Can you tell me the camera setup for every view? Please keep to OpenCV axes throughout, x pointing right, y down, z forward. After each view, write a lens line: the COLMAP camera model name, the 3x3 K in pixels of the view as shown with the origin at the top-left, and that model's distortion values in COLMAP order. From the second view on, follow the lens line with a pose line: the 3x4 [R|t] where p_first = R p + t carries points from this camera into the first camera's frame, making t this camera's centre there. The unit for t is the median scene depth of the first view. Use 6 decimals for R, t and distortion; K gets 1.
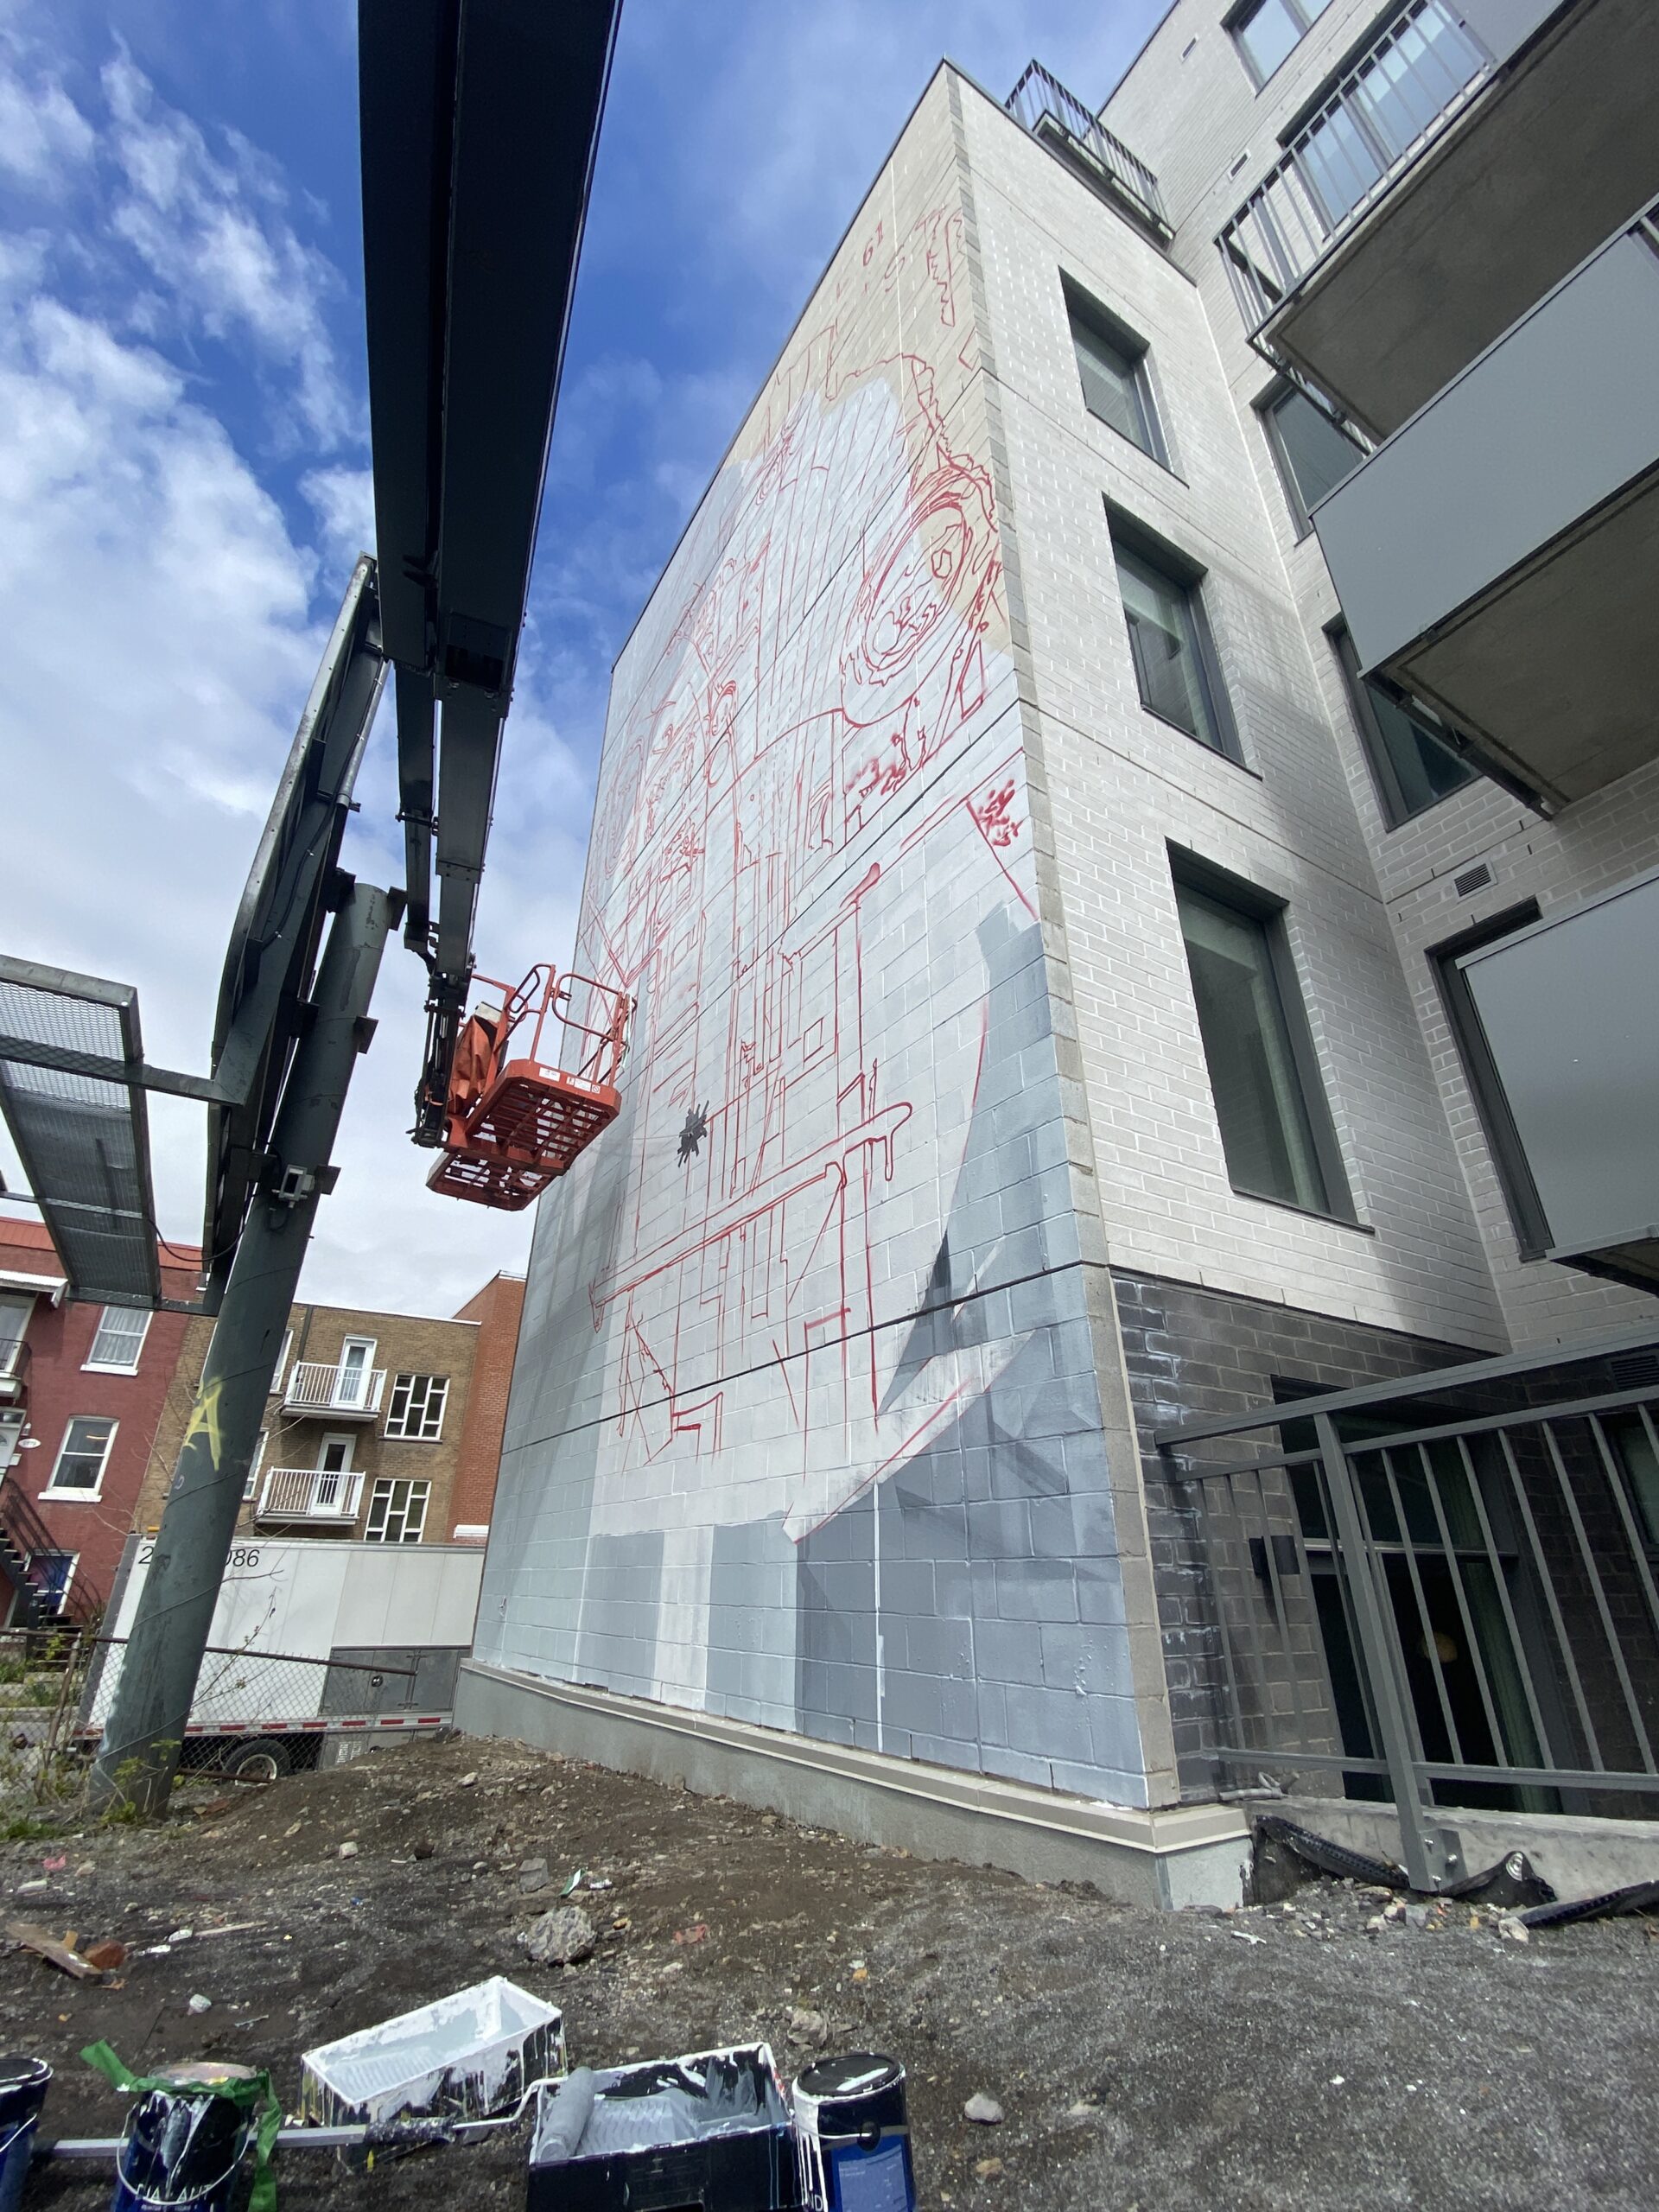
lens RADIAL K [[993.1, 0, 819.9], [0, 993.1, 1095.5], [0, 0, 1]] dist [-0.005469, -0.003354]
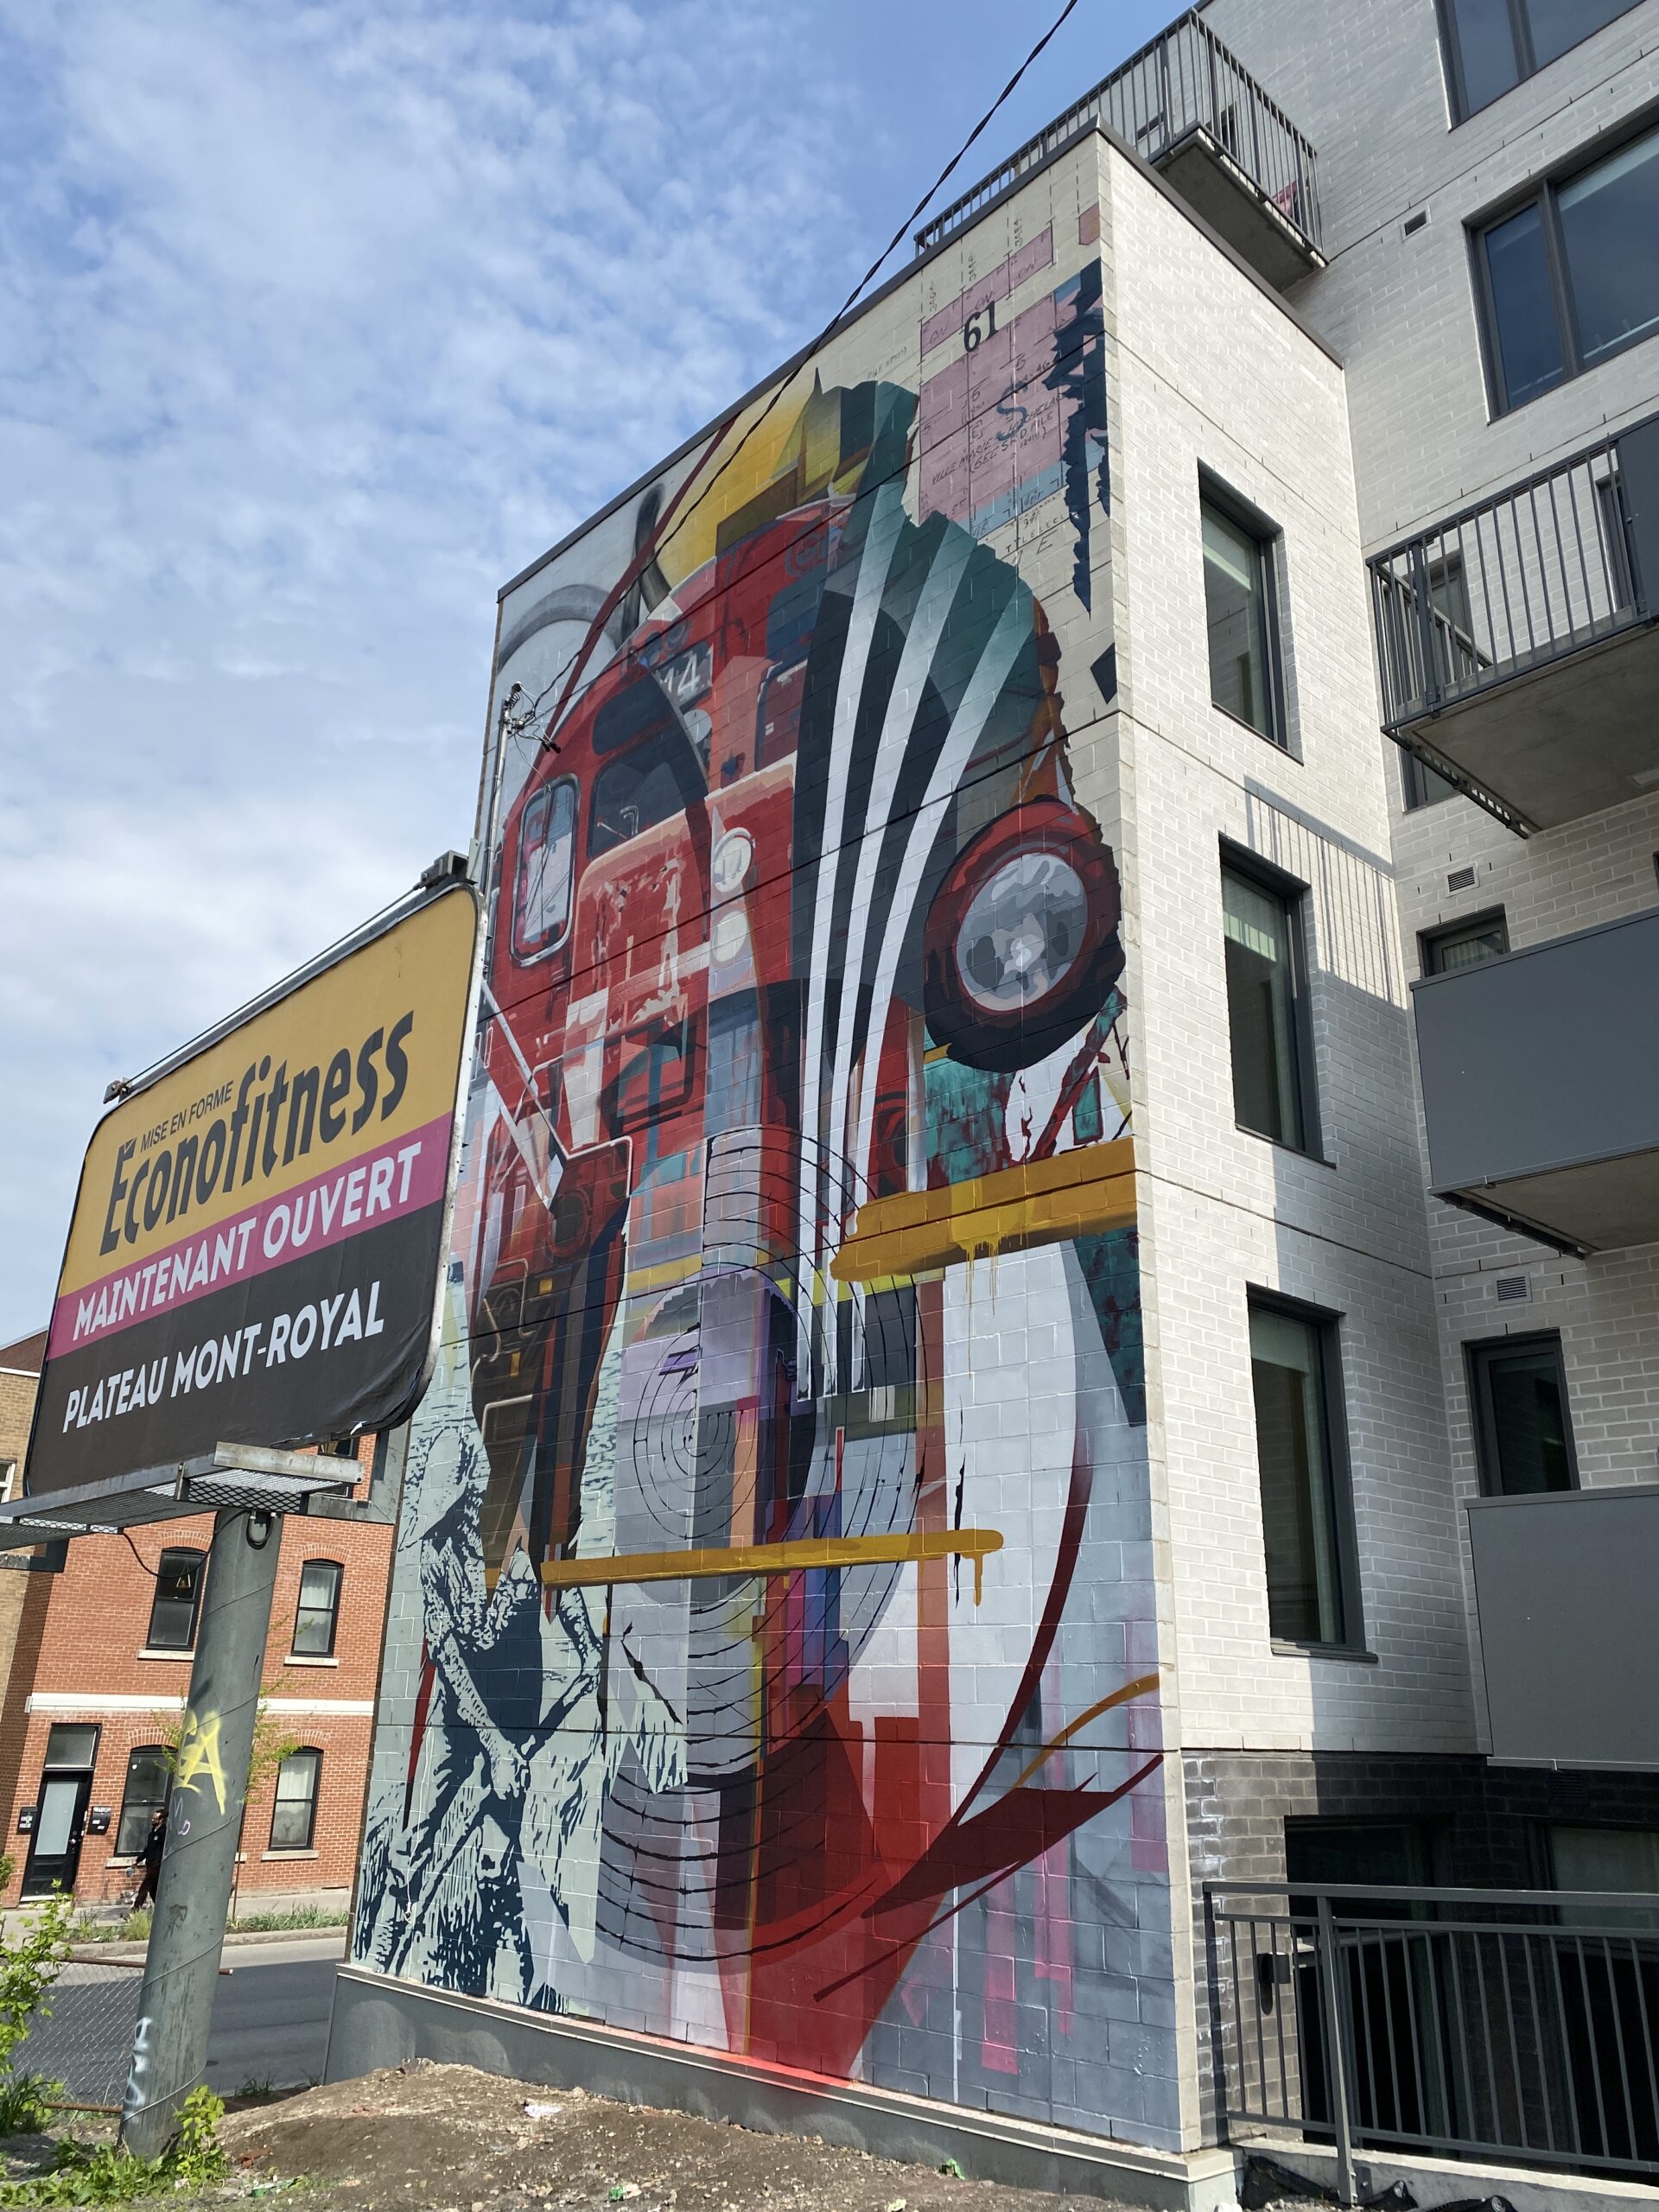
lens RADIAL K [[1676.5, 0, 839.5], [0, 1676.5, 1099.2], [0, 0, 1]] dist [0.022324, -0.027168]
pose [[0.980081, 0.083582, 0.180151, -0.604215], [-0.102664, 0.989744, 0.099333, -0.831947], [-0.170001, -0.115849, 0.978610, -0.960640]]
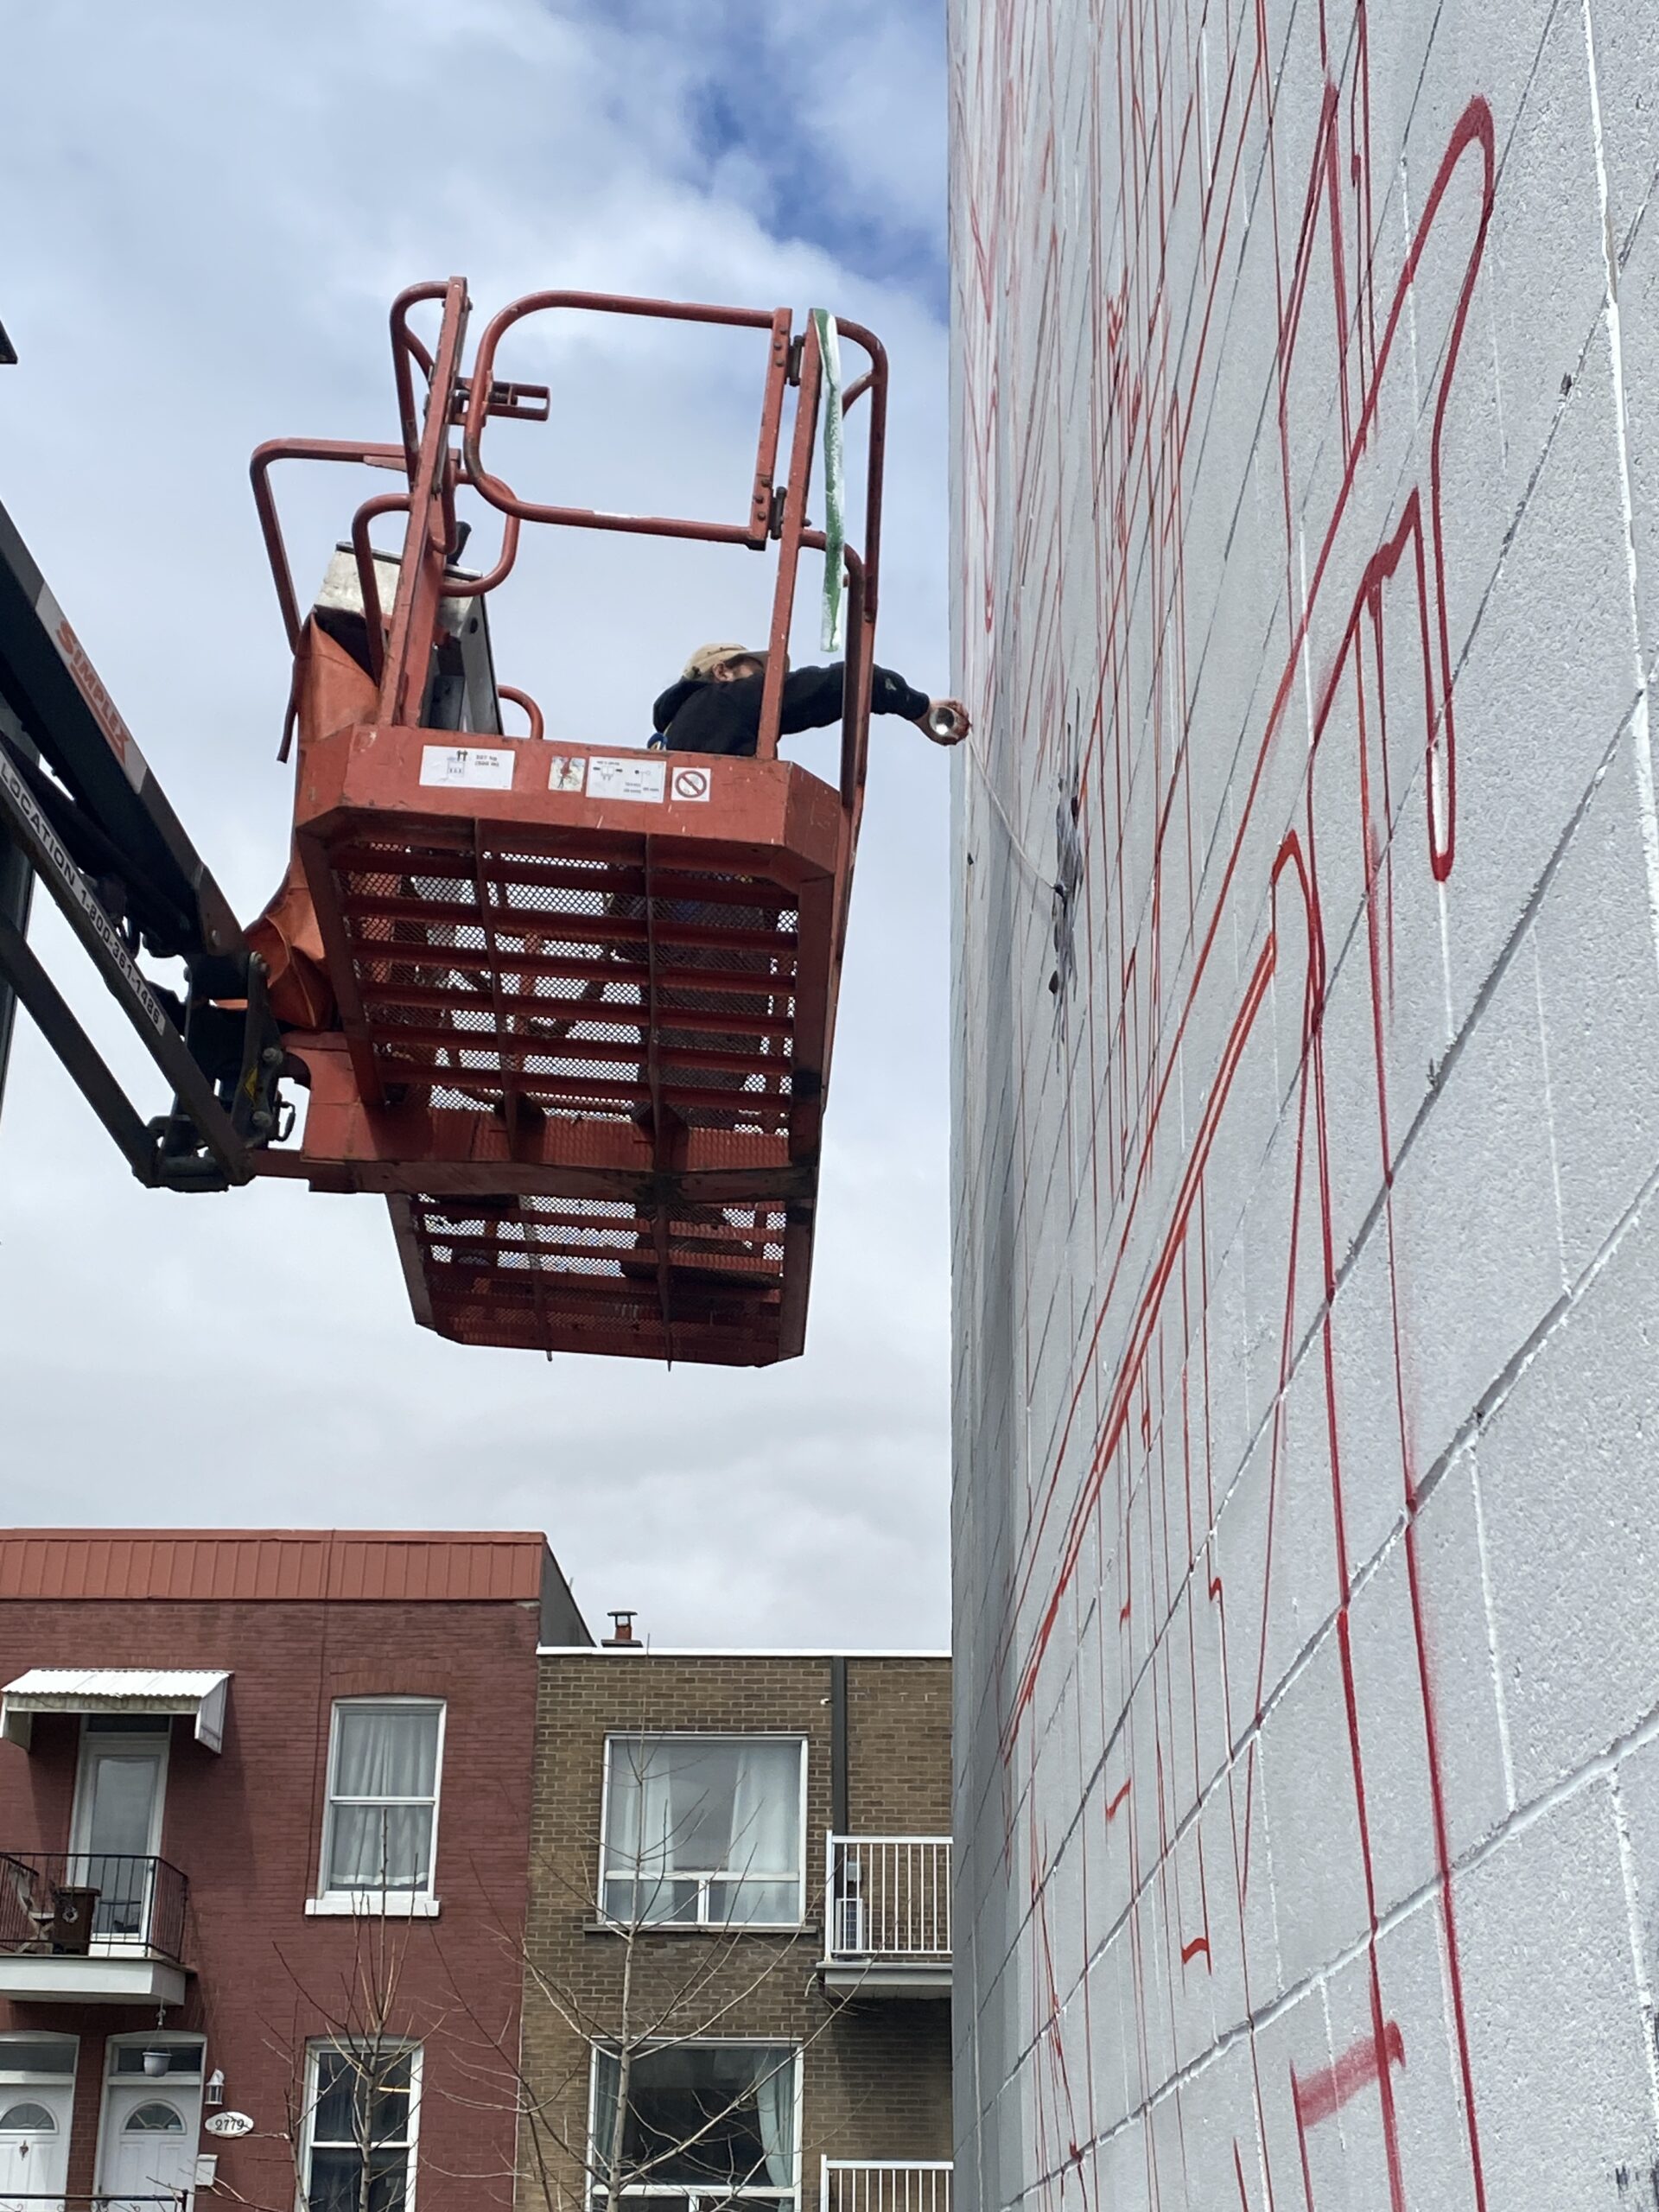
lens RADIAL K [[3166.5, 0, 834.8], [0, 3166.5, 1106.7], [0, 0, 1]] dist [0.025628, 0.000000]
pose [[0.854350, -0.192799, -0.482612, 0.049707], [0.229361, 0.973188, 0.017249, 0.025211], [0.466347, -0.125430, 0.875664, 0.184216]]
